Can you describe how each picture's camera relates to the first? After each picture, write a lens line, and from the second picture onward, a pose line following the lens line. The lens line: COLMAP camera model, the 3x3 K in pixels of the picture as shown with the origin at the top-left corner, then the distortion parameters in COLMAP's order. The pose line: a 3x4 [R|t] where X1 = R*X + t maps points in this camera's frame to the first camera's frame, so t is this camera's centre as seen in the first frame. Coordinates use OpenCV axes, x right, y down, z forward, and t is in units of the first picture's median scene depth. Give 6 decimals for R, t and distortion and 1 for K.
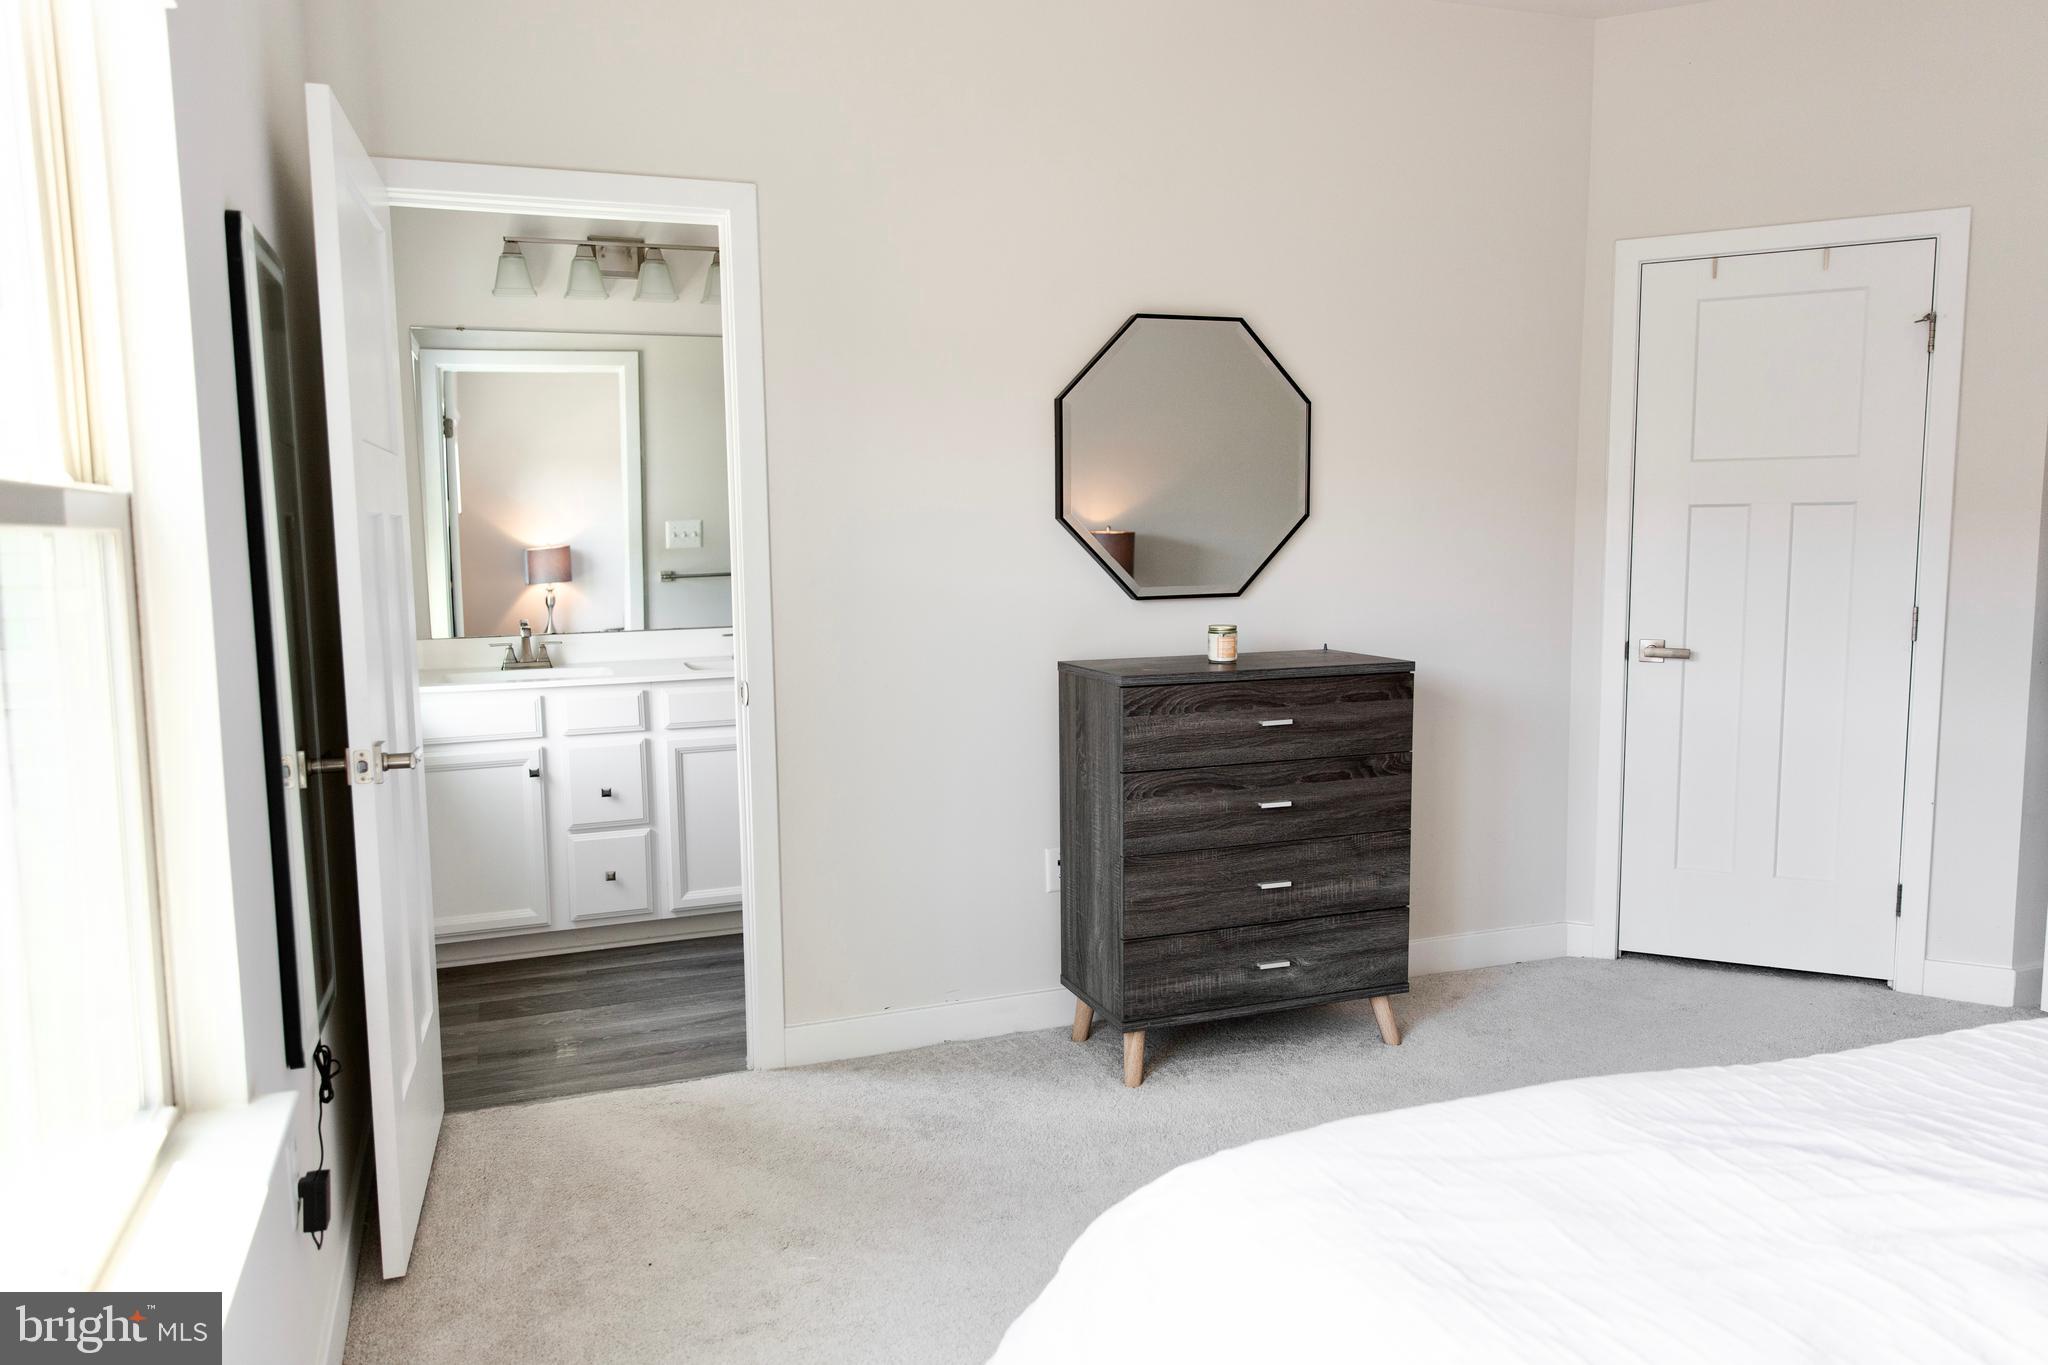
lens RADIAL K [[1367.9, 0, 1031.1], [0, 1367.9, 668.4], [0, 0, 1]] dist [0.014377, -0.005785]
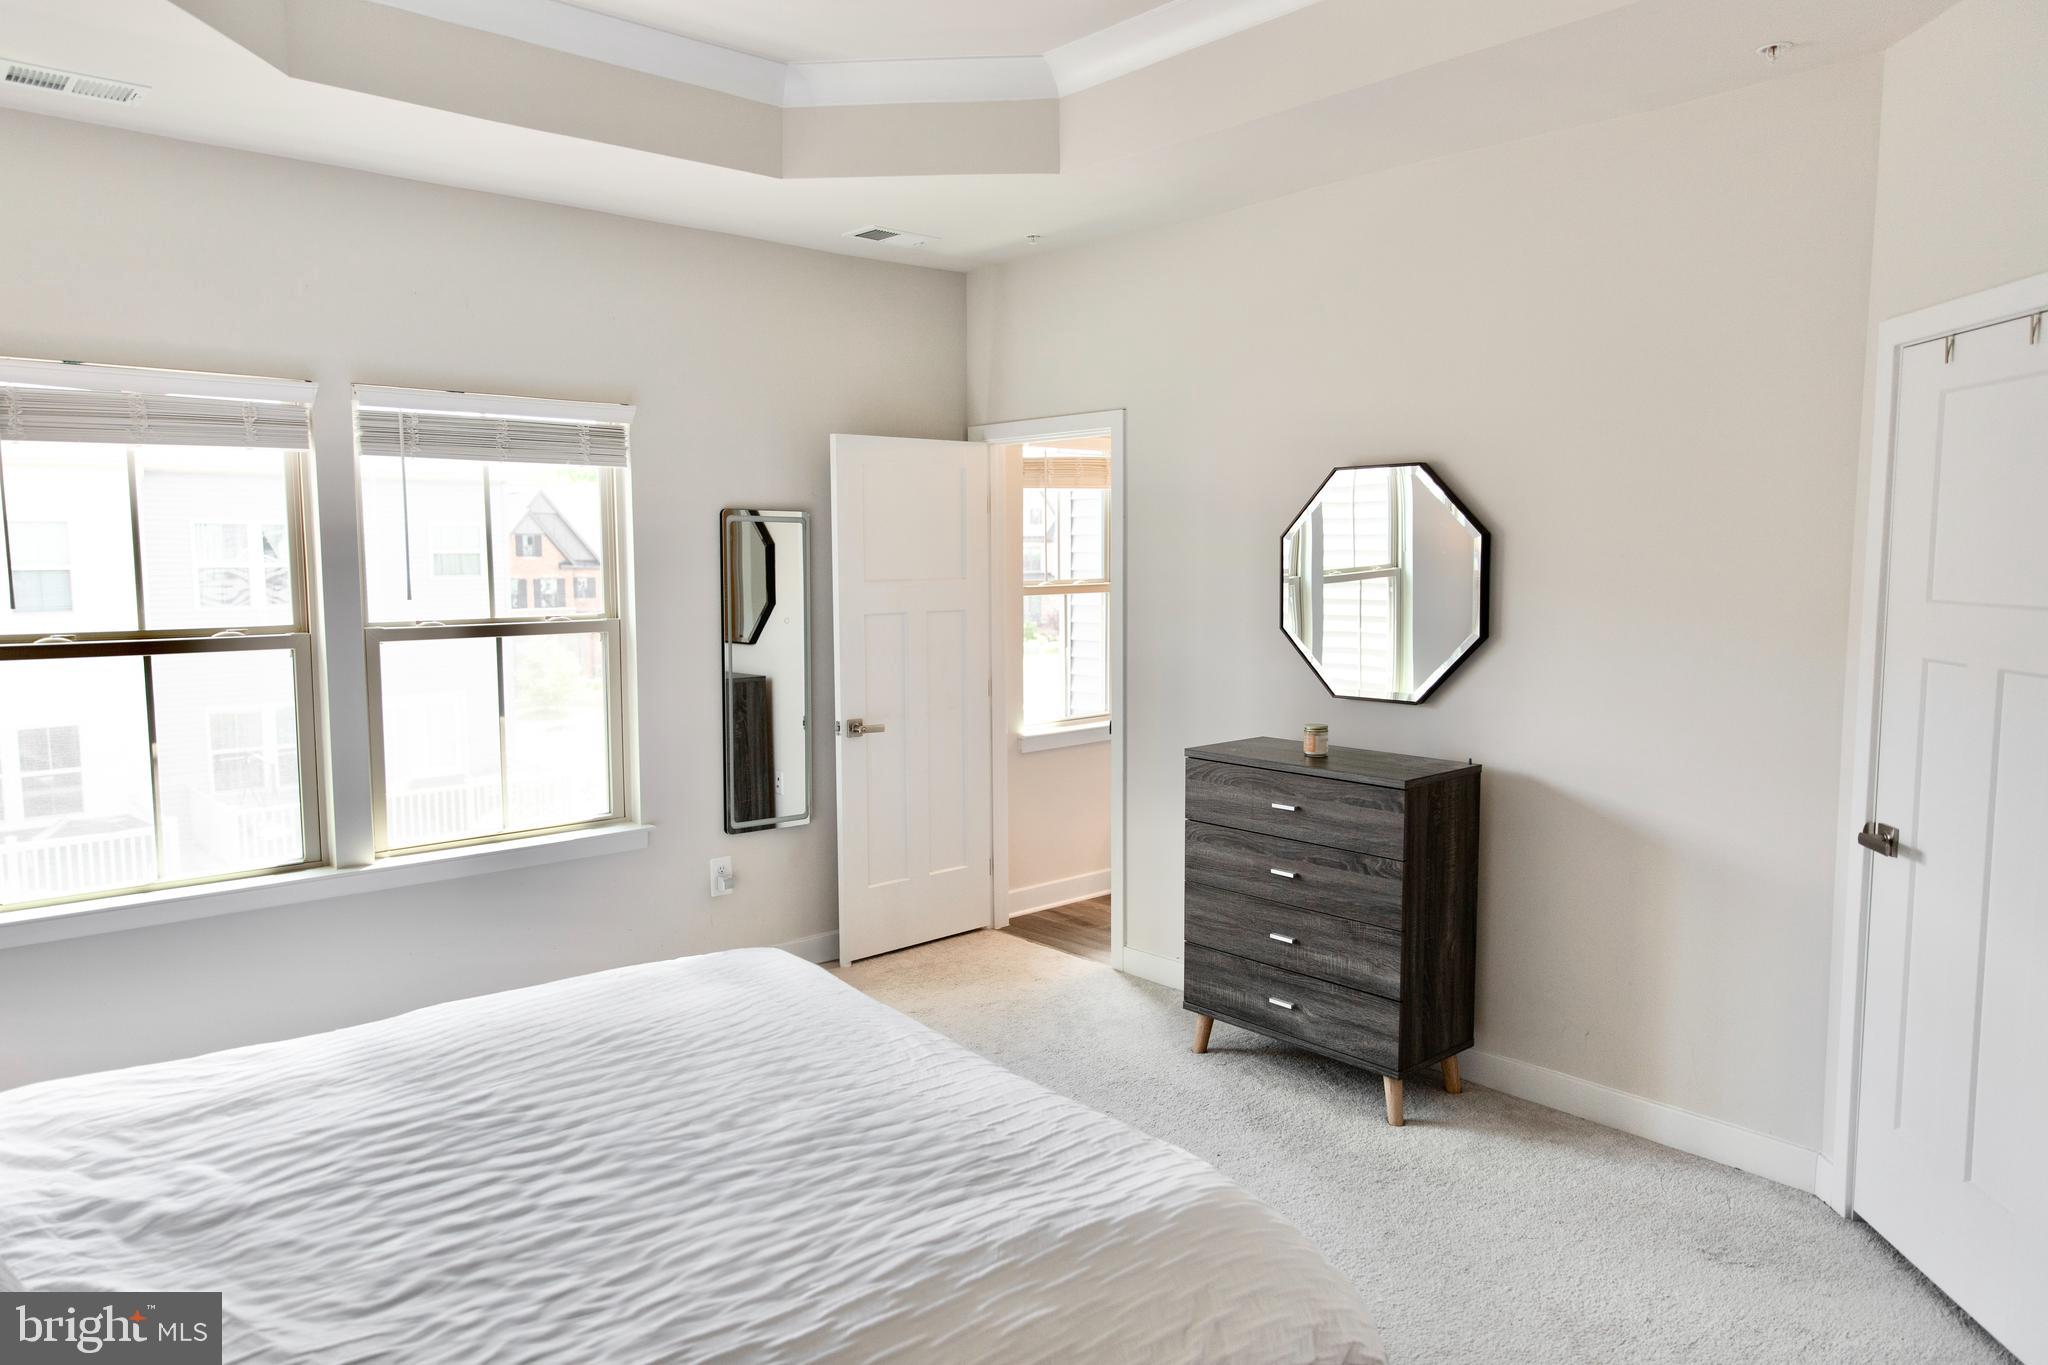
lens RADIAL K [[1367.9, 0, 1020.5], [0, 1367.9, 677.0], [0, 0, 1]] dist [0.014377, -0.005785]
pose [[0.368461, 0.097401, -0.924527, 1.199954], [-0.095831, 0.993178, 0.066441, -0.133605], [0.924691, 0.064117, 0.375281, 0.303634]]
